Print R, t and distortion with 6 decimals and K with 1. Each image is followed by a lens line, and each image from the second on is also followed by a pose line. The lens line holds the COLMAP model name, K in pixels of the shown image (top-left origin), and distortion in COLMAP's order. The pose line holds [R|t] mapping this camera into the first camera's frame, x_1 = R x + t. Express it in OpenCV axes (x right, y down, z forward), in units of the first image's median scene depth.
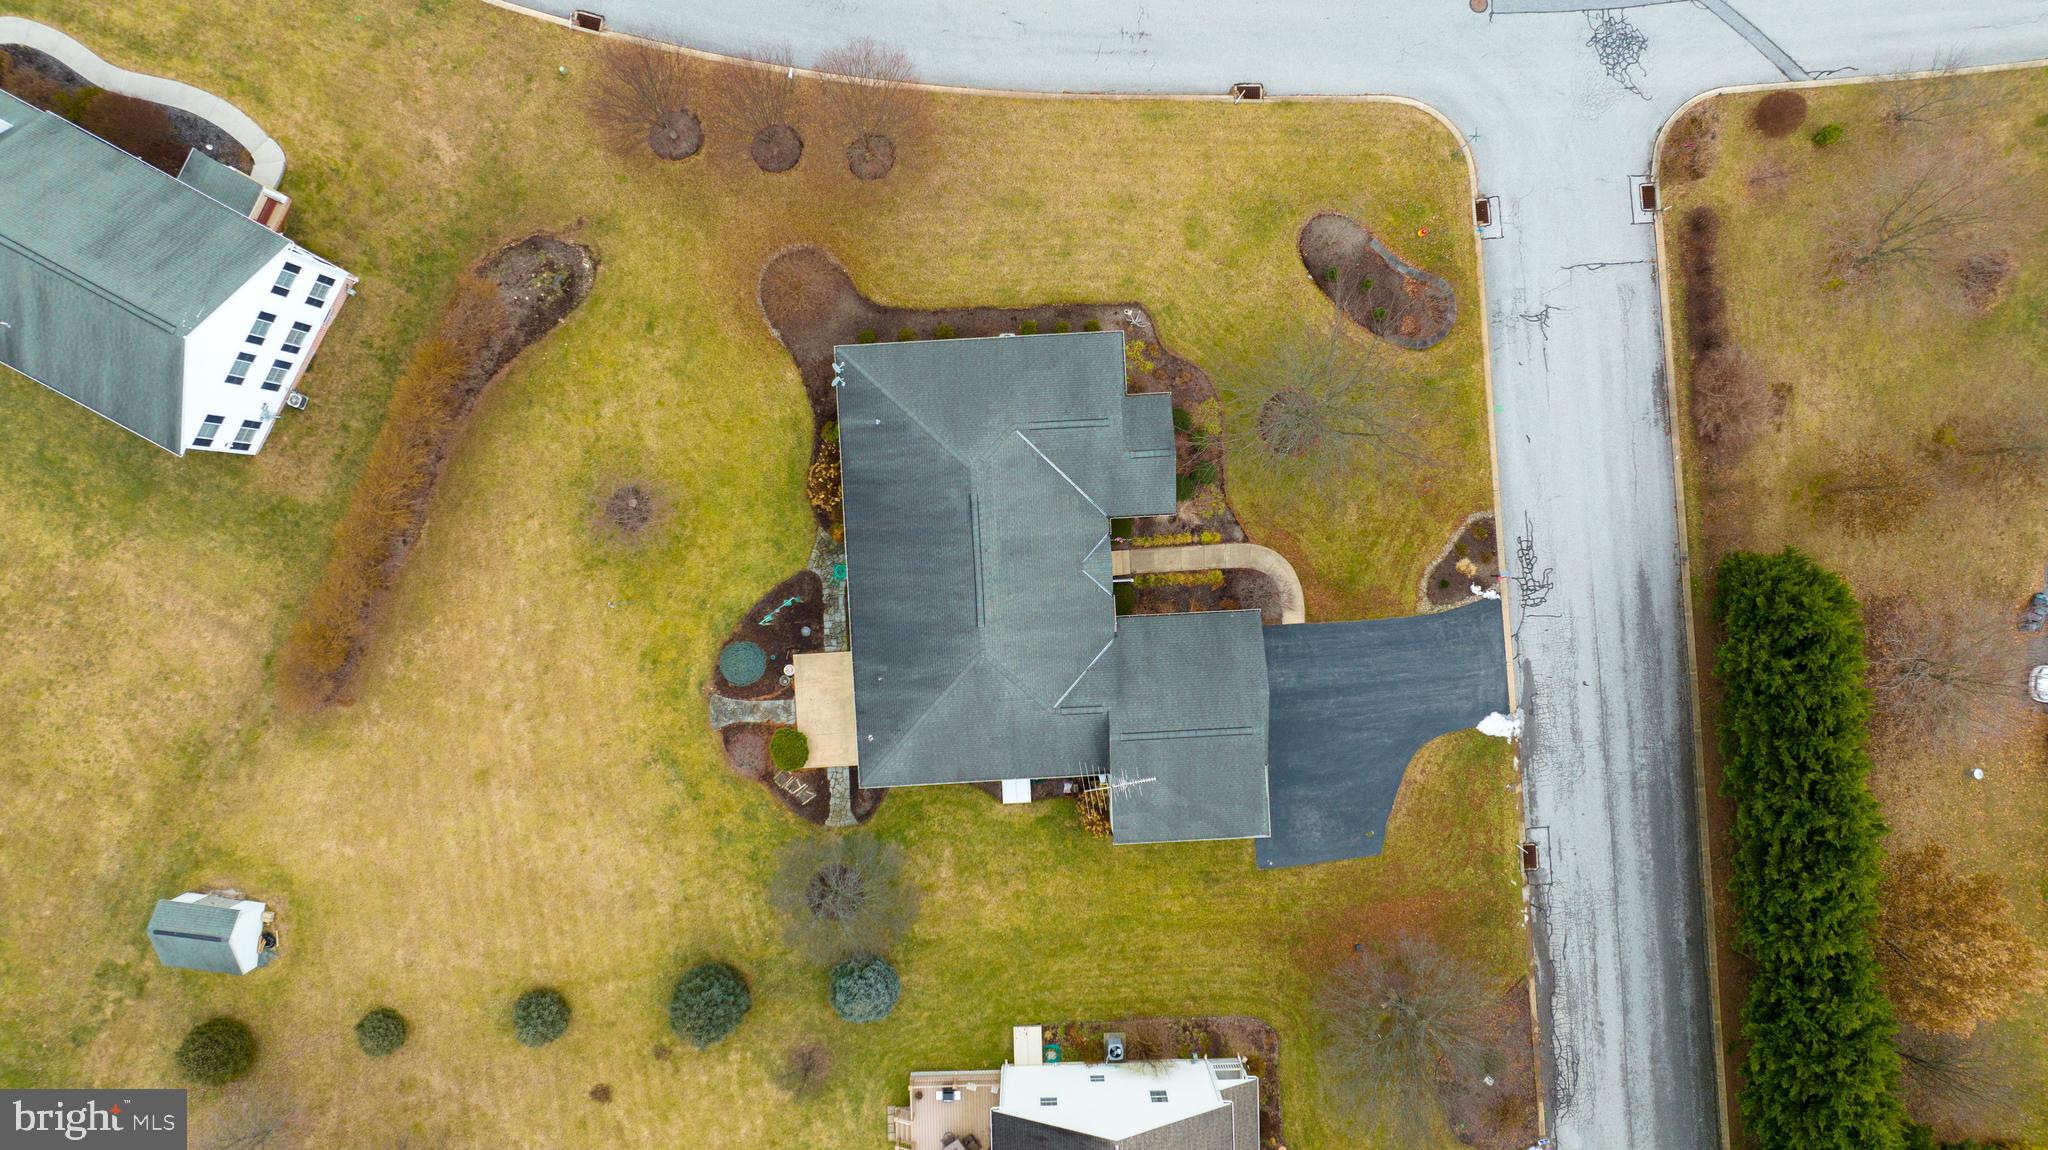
lens RADIAL K [[1438.4, 0, 1027.9], [0, 1438.4, 578.5], [0, 0, 1]] dist [-0.025845, 0.016948]
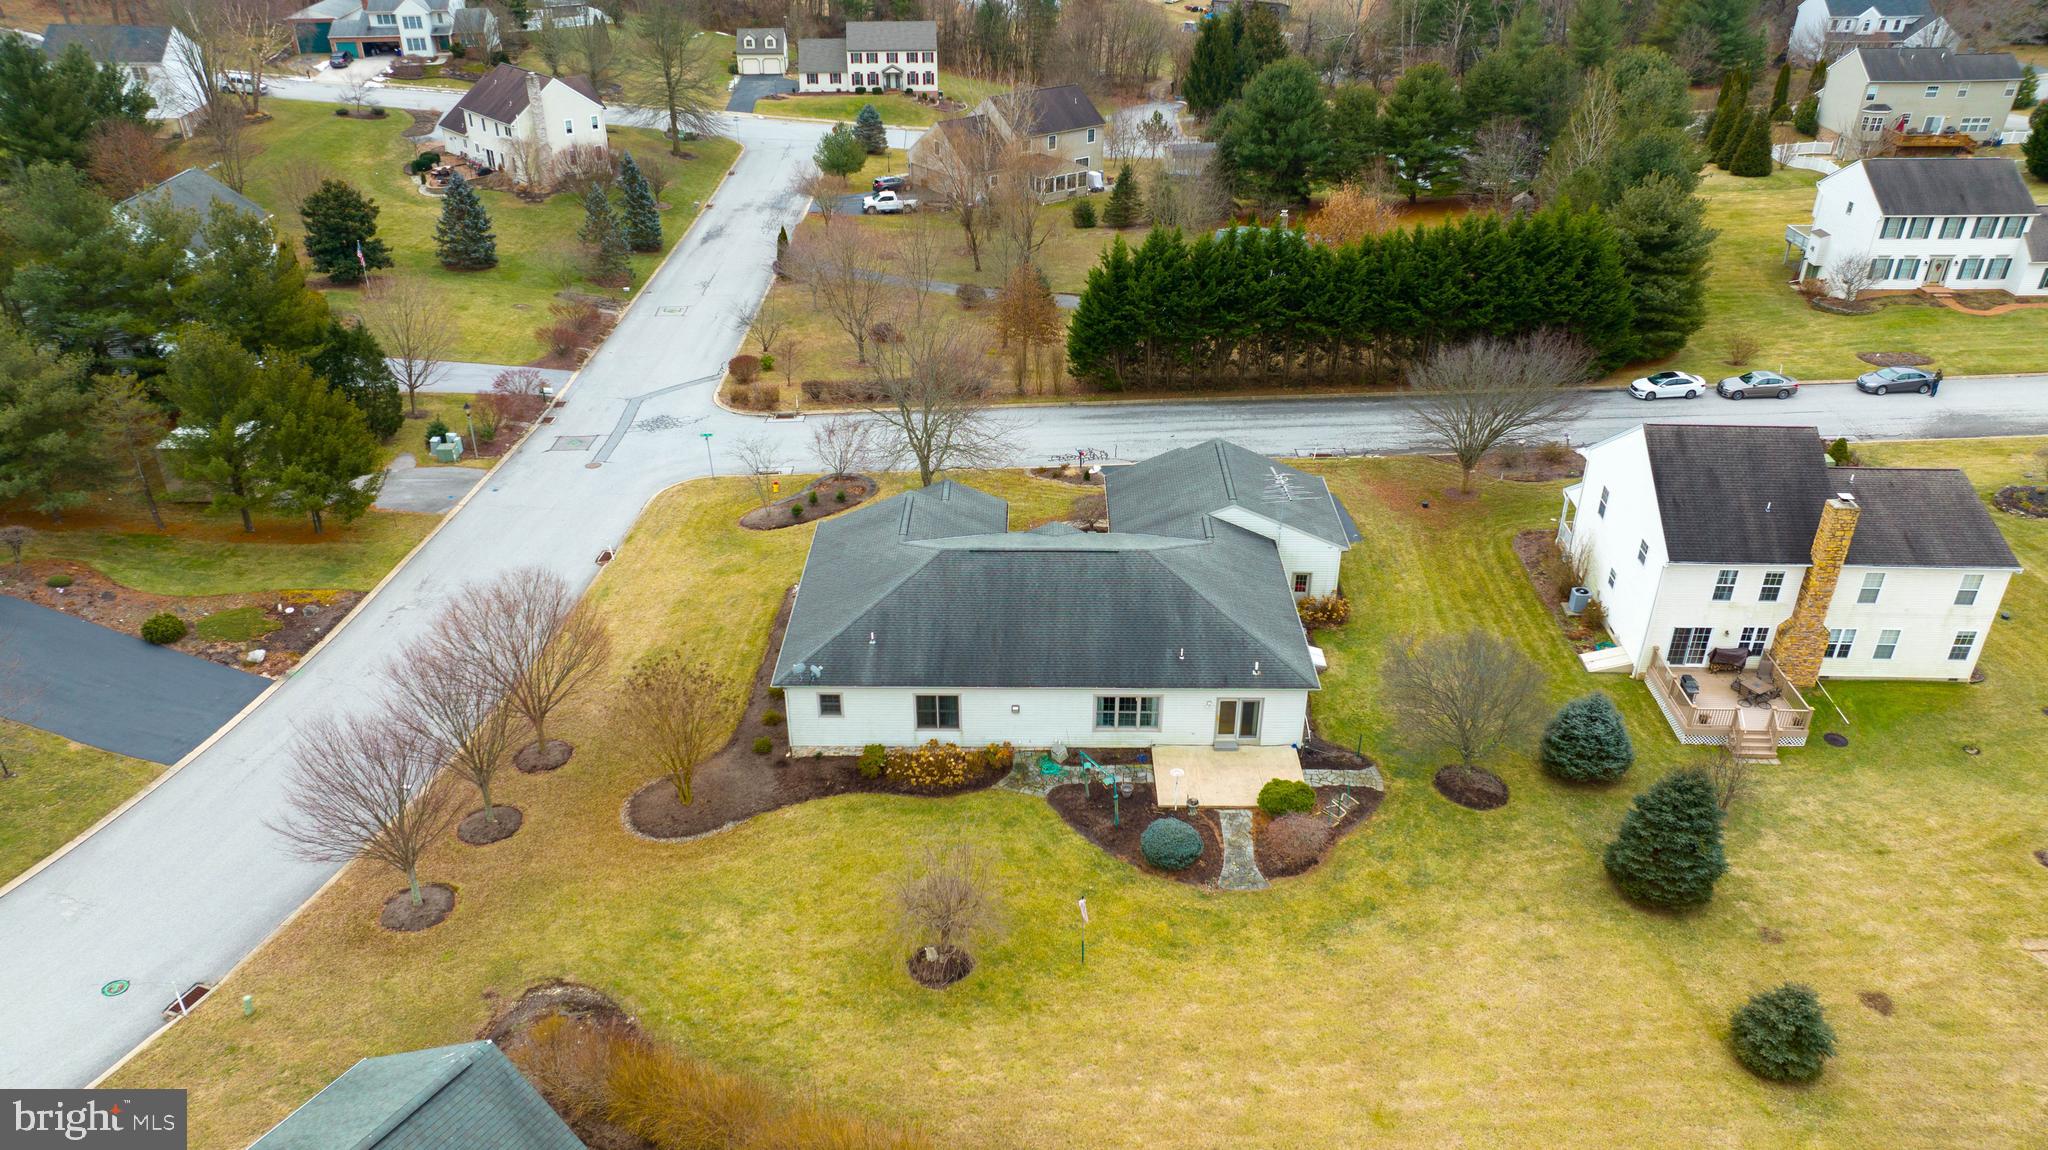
lens RADIAL K [[1438.4, 0, 1026.2], [0, 1438.4, 572.5], [0, 0, 1]] dist [-0.025845, 0.016948]
pose [[0.060100, -0.494976, 0.866826, -0.731244], [0.997851, 0.007086, -0.065139, 0.031080], [0.026100, 0.868878, 0.494338, 0.504390]]
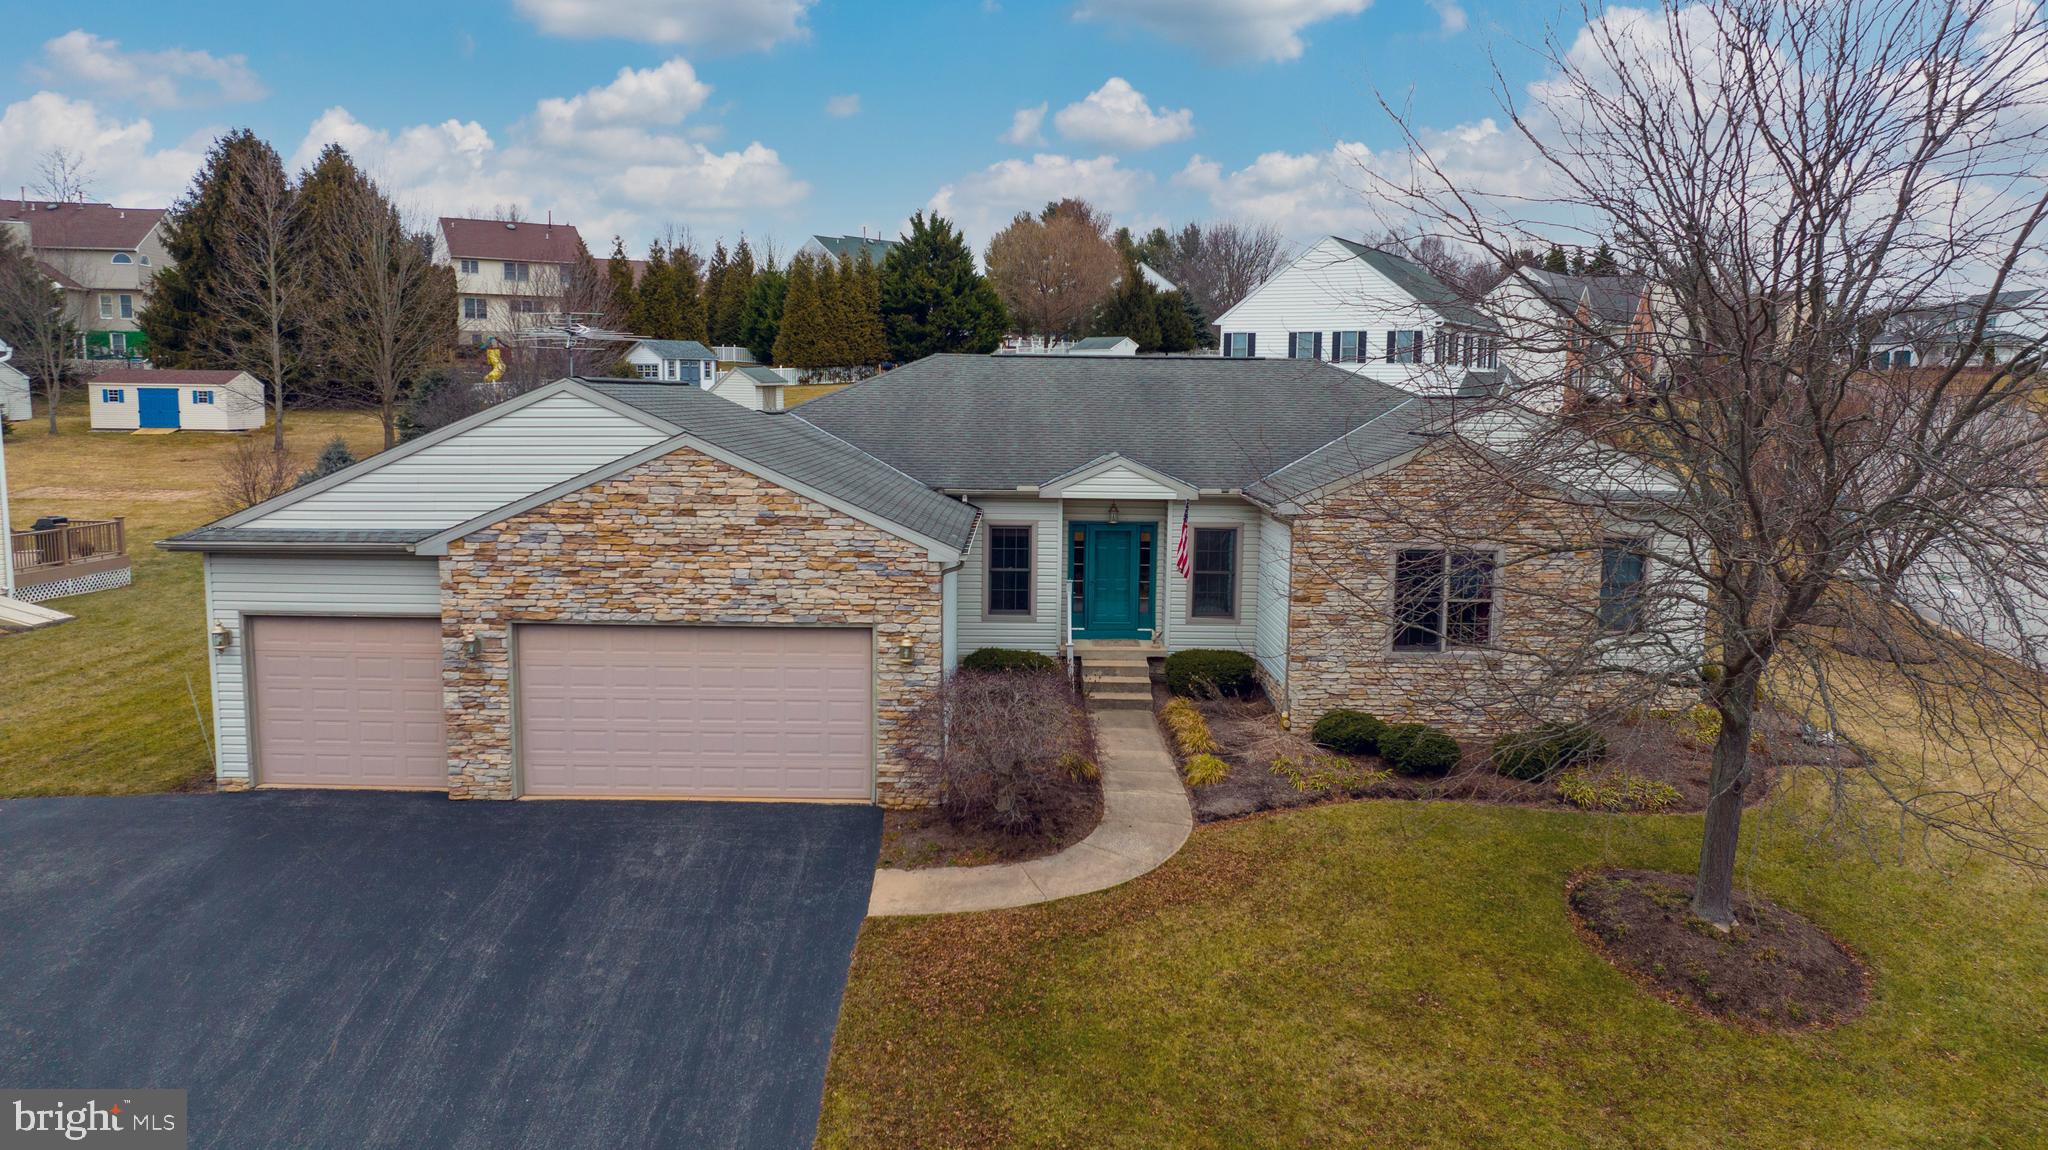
lens RADIAL K [[1438.4, 0, 1029.3], [0, 1438.4, 584.4], [0, 0, 1]] dist [-0.025845, 0.016948]
pose [[-0.045466, 0.125542, -0.991046, 0.409341], [-0.998109, -0.046799, 0.039862, -0.002148], [-0.041375, 0.990984, 0.127432, 0.902764]]
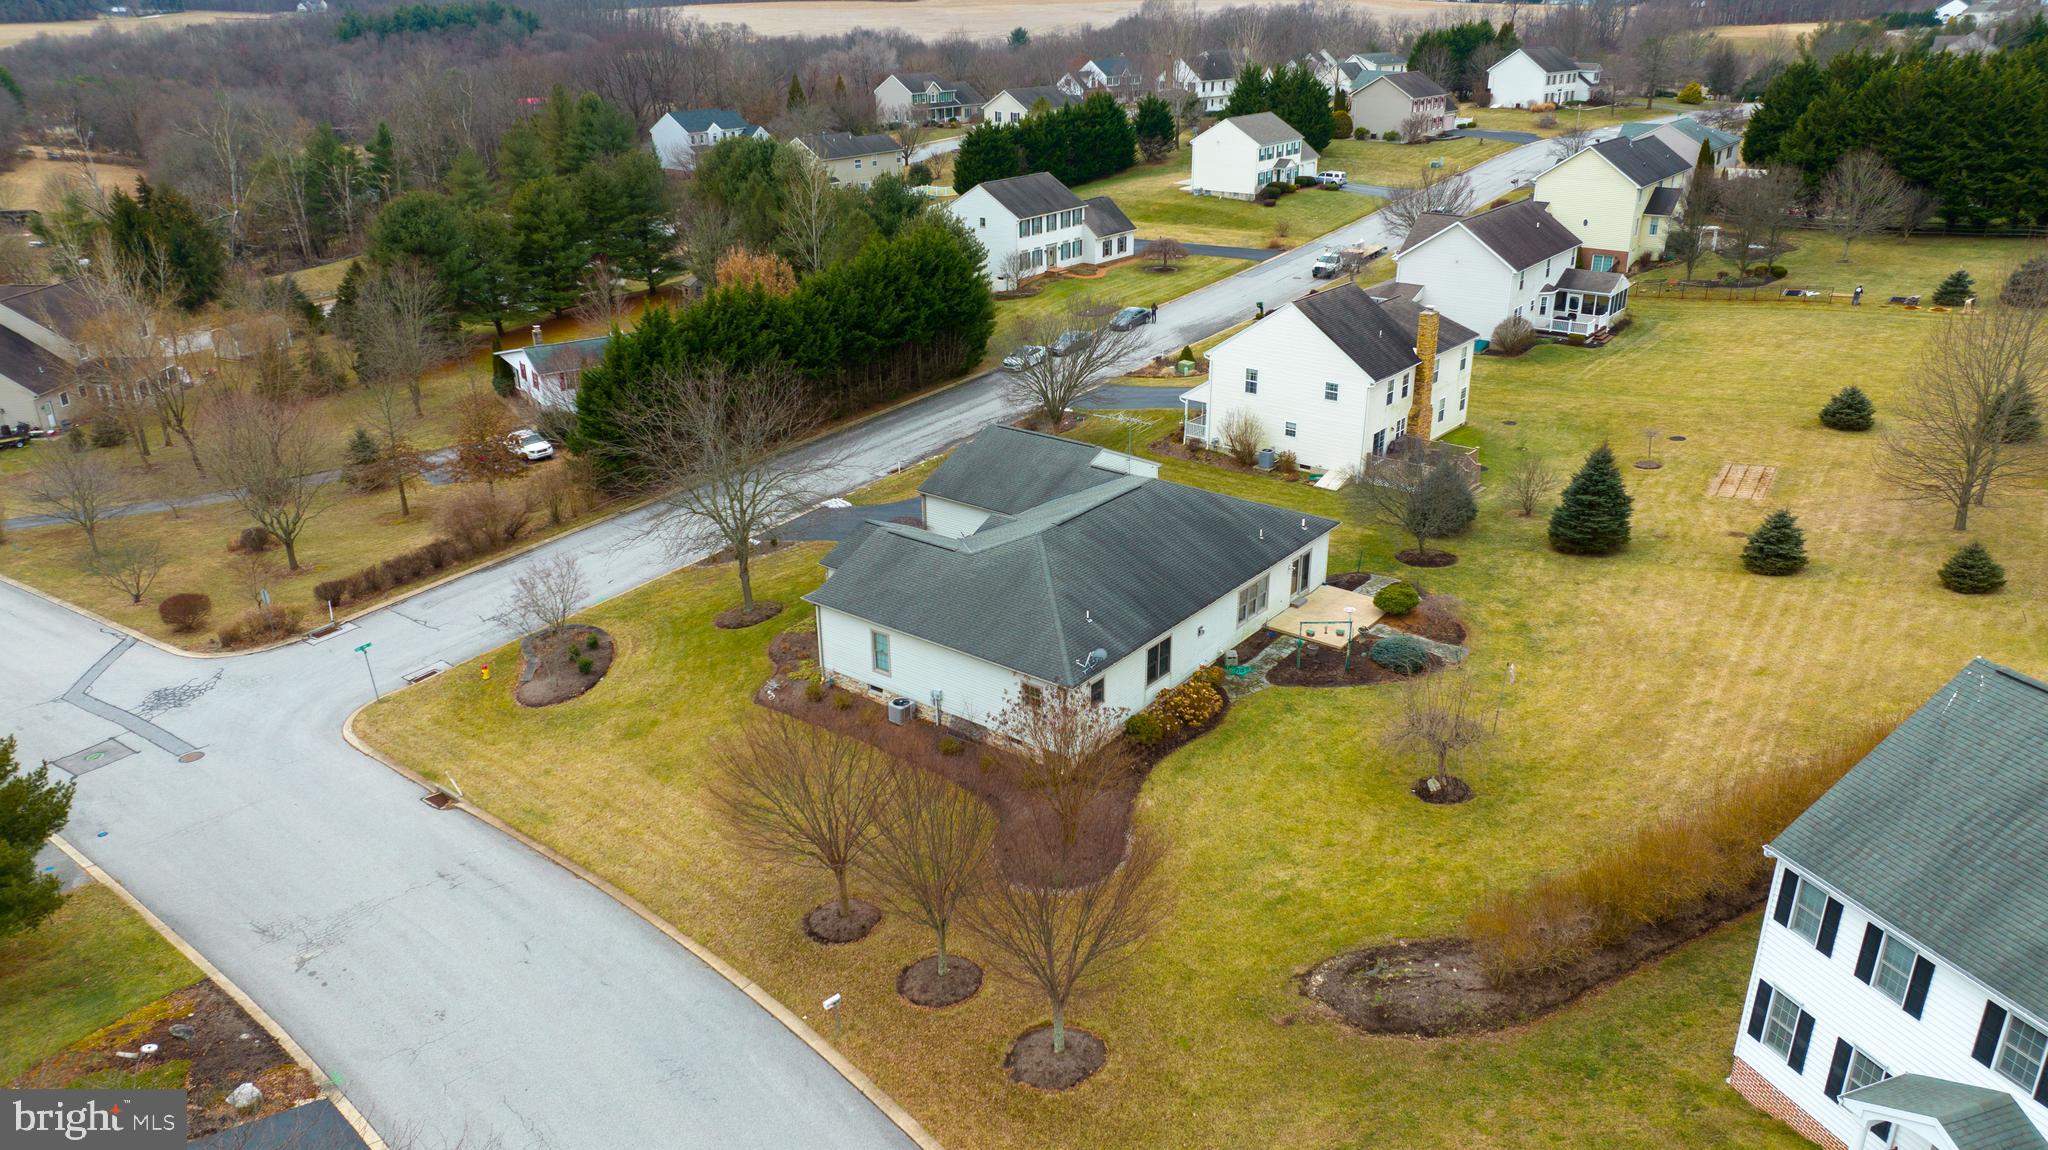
lens RADIAL K [[1438.4, 0, 1026.9], [0, 1438.4, 562.7], [0, 0, 1]] dist [-0.025845, 0.016948]
pose [[-0.756291, -0.243656, 0.607170, -0.509071], [0.653819, -0.314571, 0.688161, -0.616612], [0.023323, 0.917430, 0.397214, 0.590804]]
